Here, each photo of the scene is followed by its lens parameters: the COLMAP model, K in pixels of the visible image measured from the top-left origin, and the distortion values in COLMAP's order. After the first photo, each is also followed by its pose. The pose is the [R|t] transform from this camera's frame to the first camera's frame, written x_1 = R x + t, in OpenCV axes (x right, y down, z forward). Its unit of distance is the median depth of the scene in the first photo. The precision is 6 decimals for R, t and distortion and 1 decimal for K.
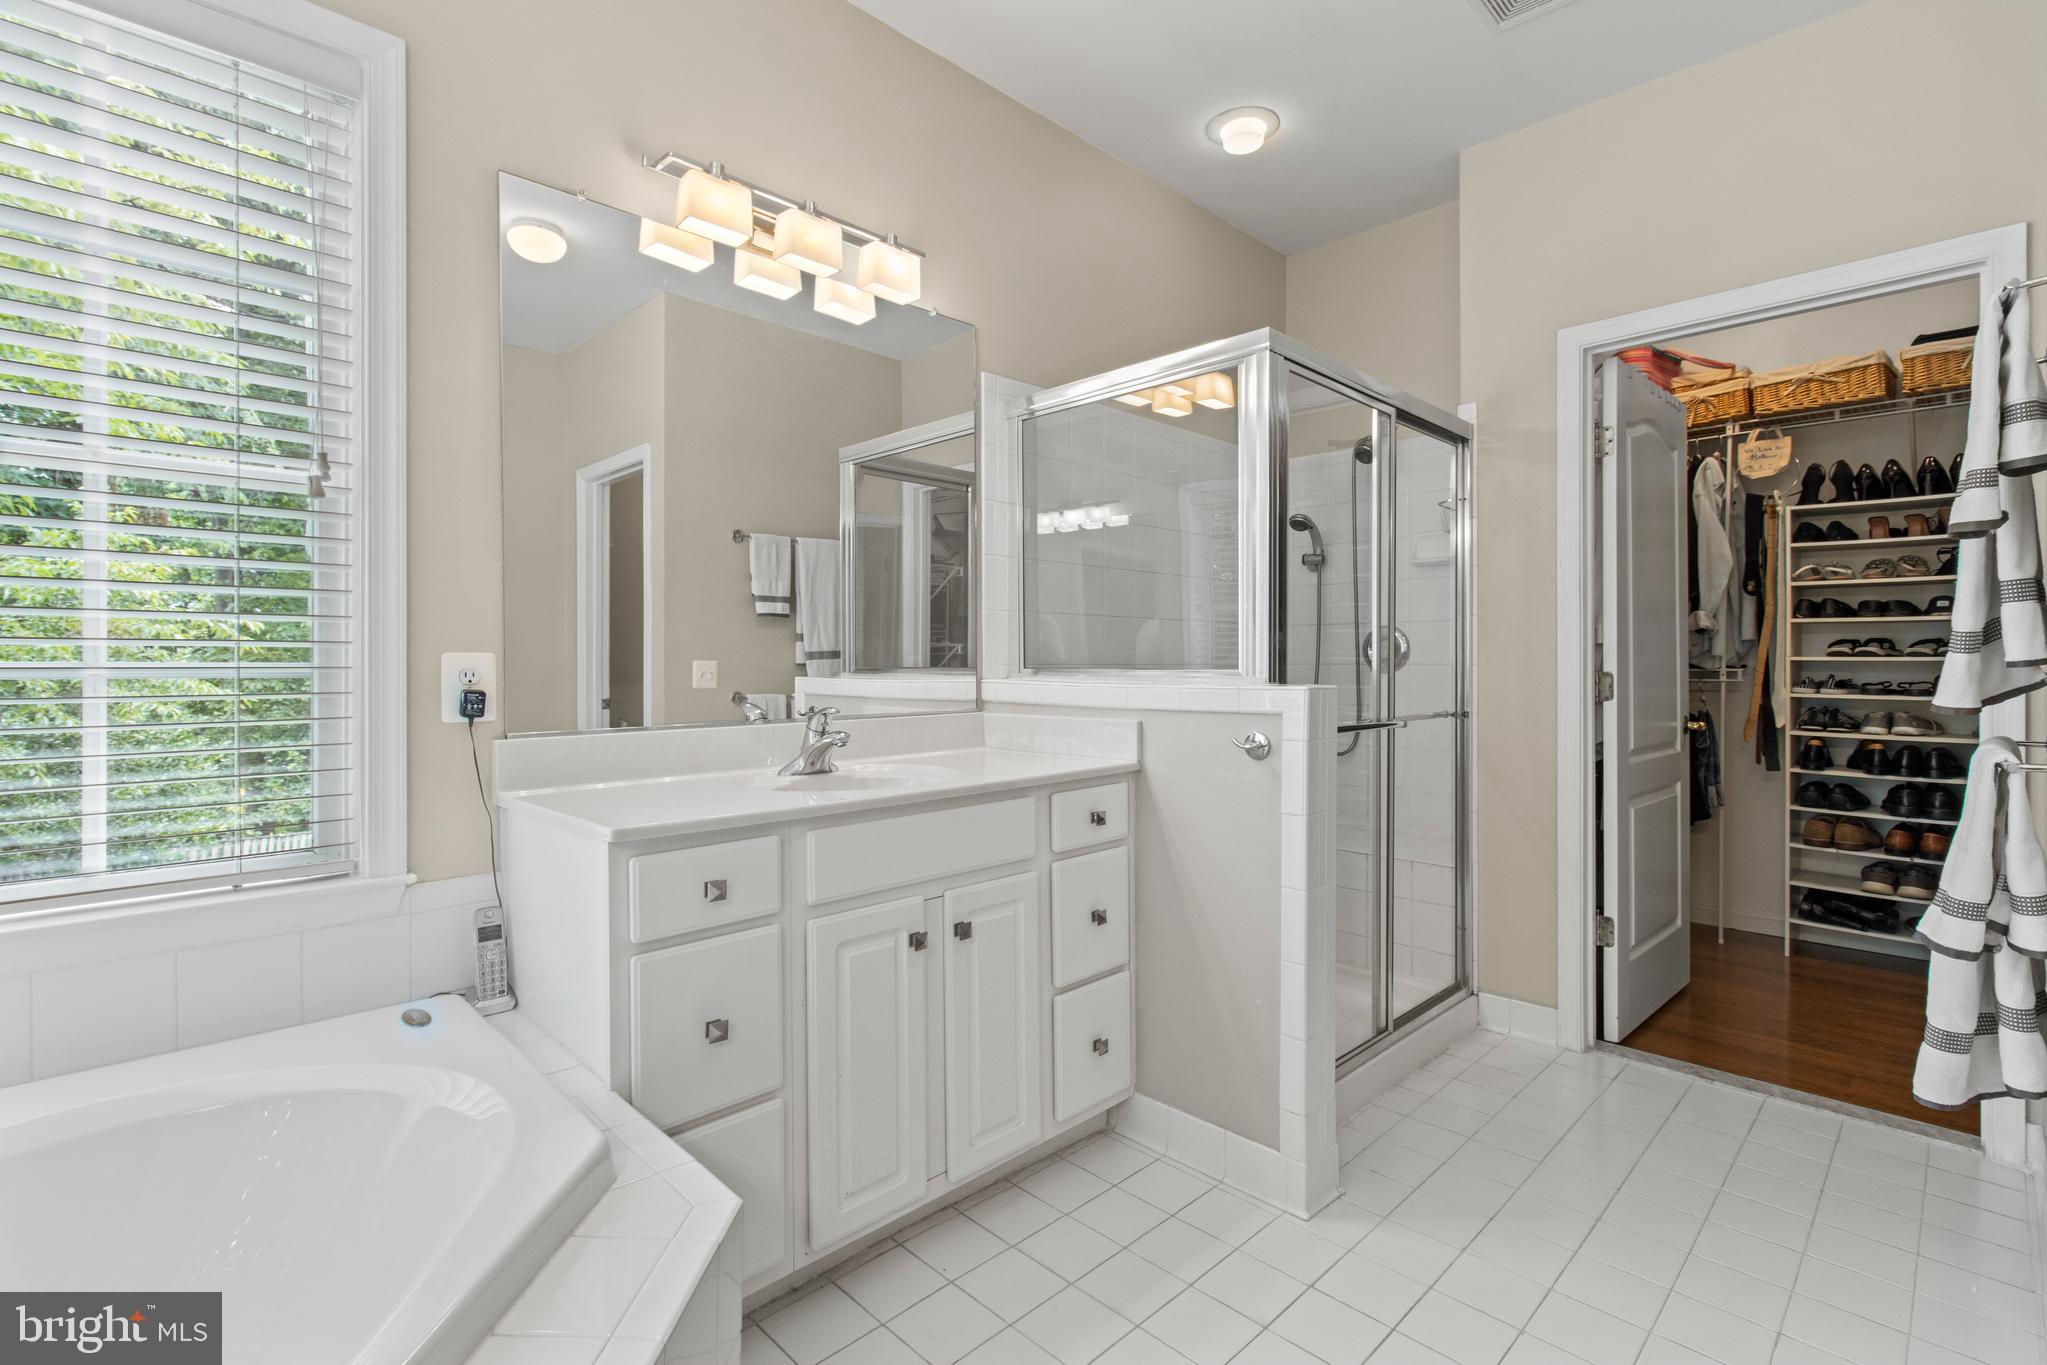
lens RADIAL K [[948.5, 0, 1026.3], [0, 948.5, 667.2], [0, 0, 1]] dist [0.001342, -0.000122]
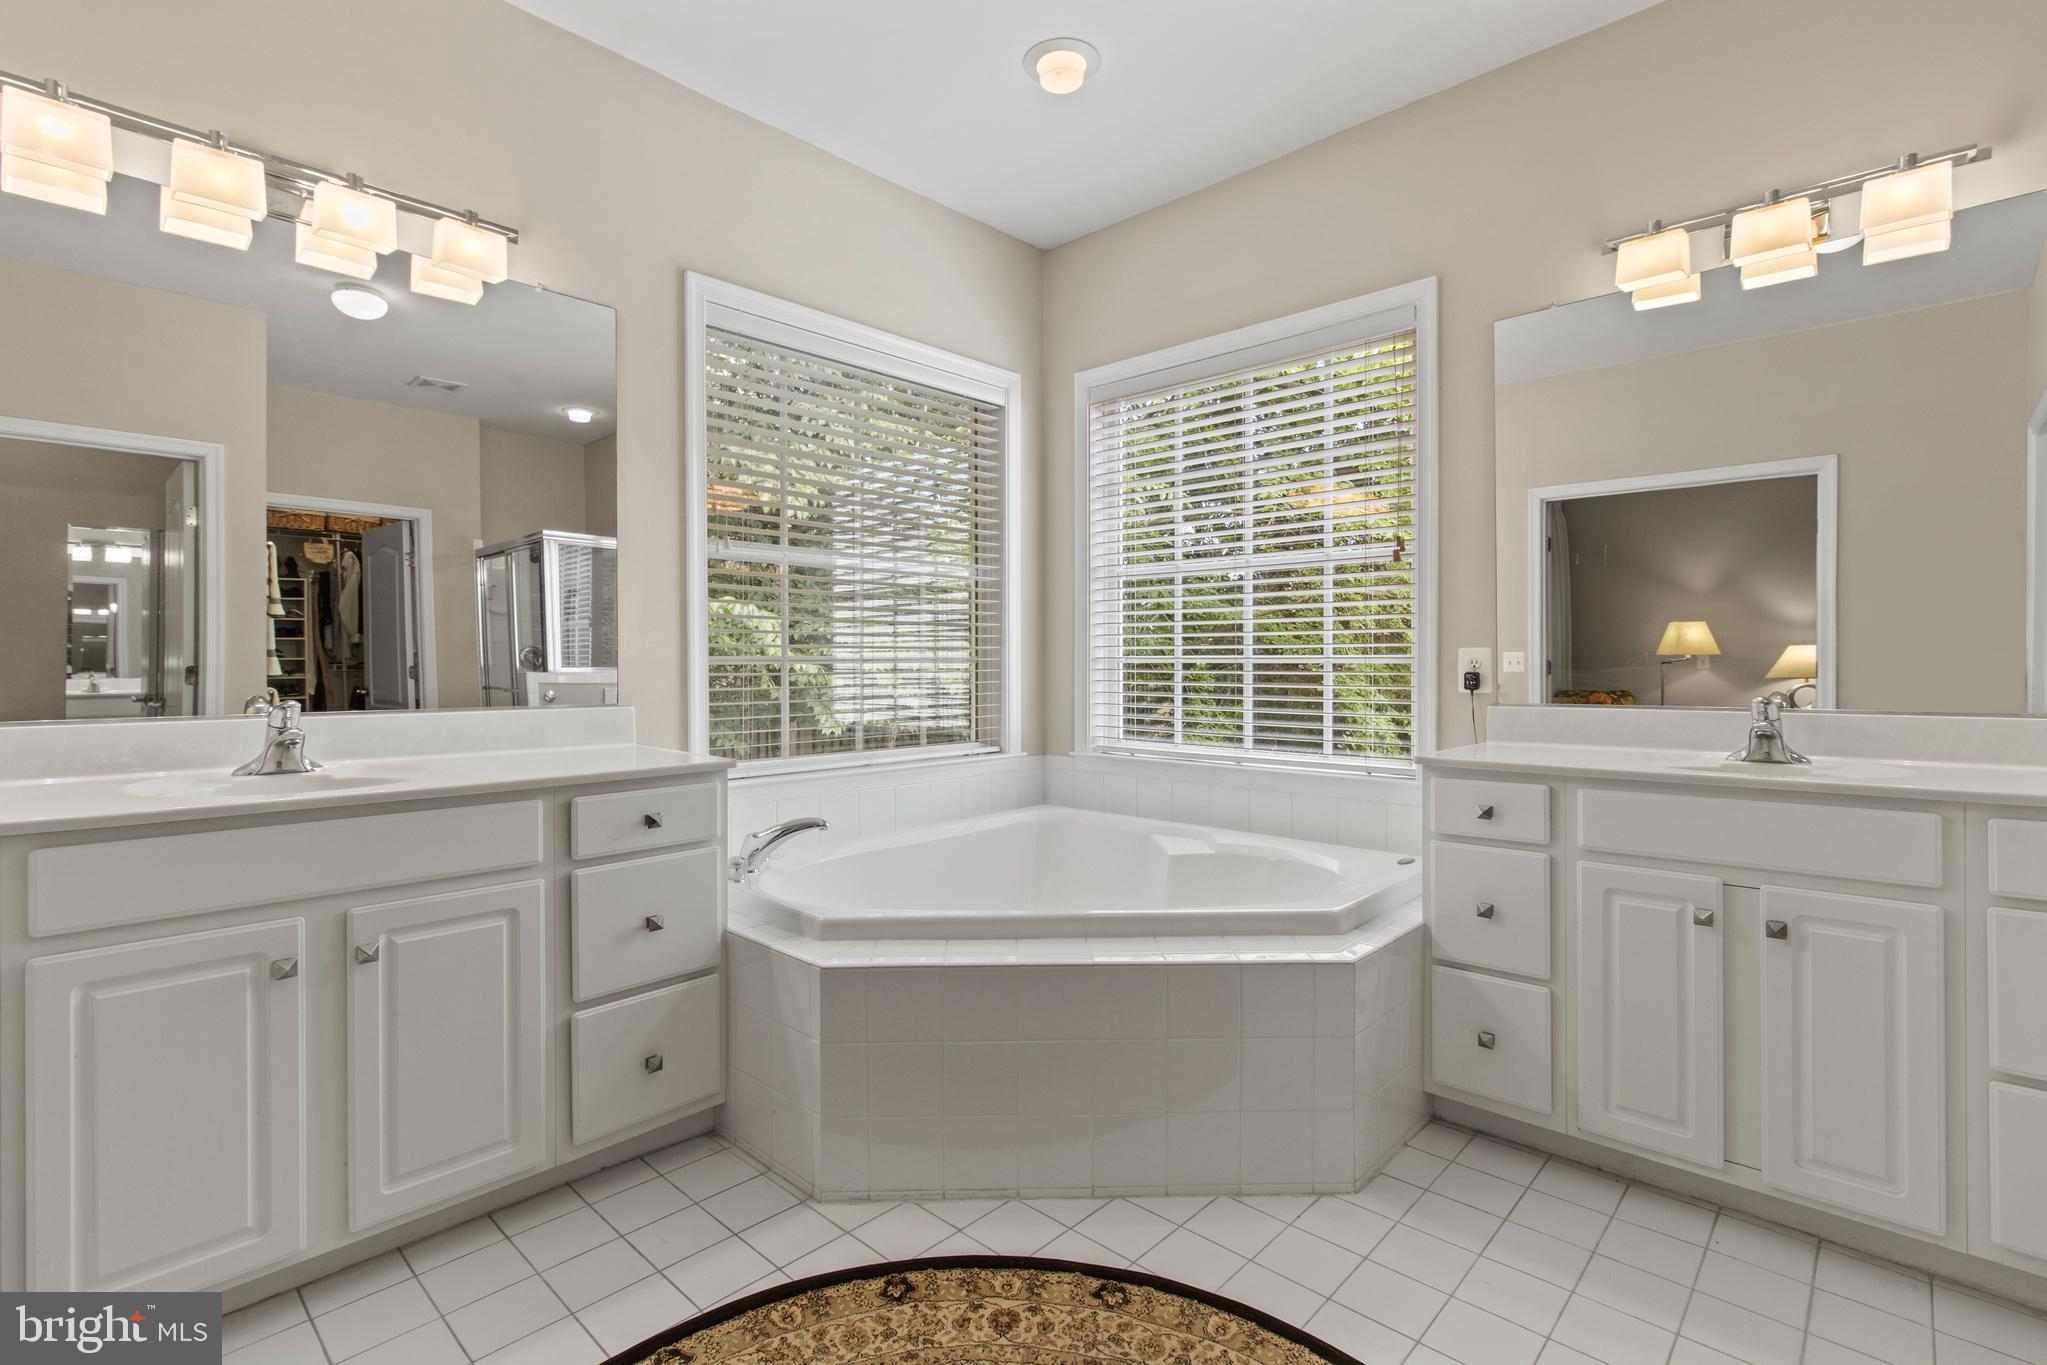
lens RADIAL K [[948.5, 0, 1026.0], [0, 948.5, 673.0], [0, 0, 1]] dist [0.001342, -0.000122]
pose [[0.034094, 0.012468, -0.999341, 0.916089], [-0.000073, 0.999922, 0.012473, 0.006679], [0.999419, -0.000353, 0.034092, 0.220874]]
